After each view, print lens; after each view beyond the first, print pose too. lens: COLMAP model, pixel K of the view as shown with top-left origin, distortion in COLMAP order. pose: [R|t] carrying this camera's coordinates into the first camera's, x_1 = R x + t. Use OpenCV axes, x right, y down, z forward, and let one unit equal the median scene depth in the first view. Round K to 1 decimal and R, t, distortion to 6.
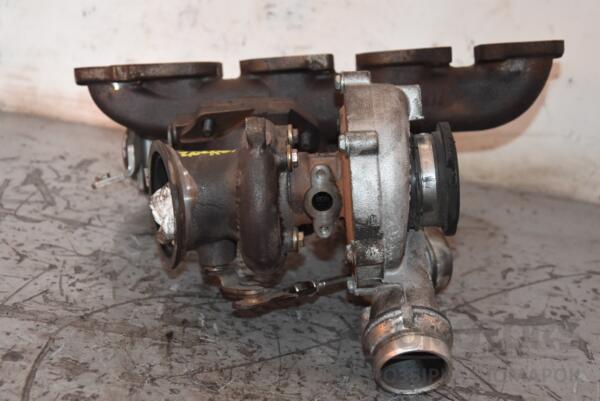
lens RADIAL K [[1133.8, 0, 305.1], [0, 1133.8, 201.0], [0, 0, 1]] dist [0.291899, 0.000000]
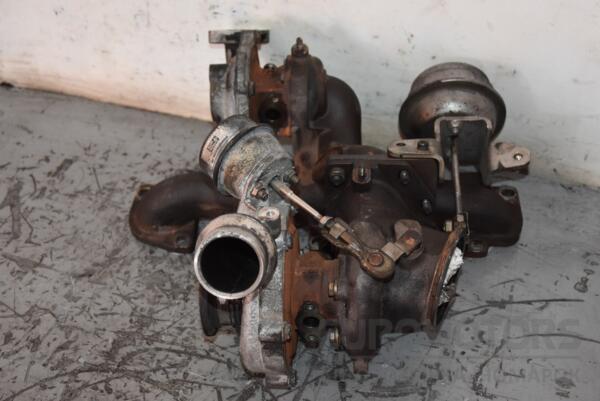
lens RADIAL K [[997.0, 0, 300.8], [0, 997.0, 197.1], [0, 0, 1]] dist [0.226946, 0.000000]
pose [[0.963887, 0.020324, -0.265533, 0.366191], [0.083458, 0.923803, 0.373662, -0.438614], [0.252894, -0.382329, 0.888746, 0.196866]]
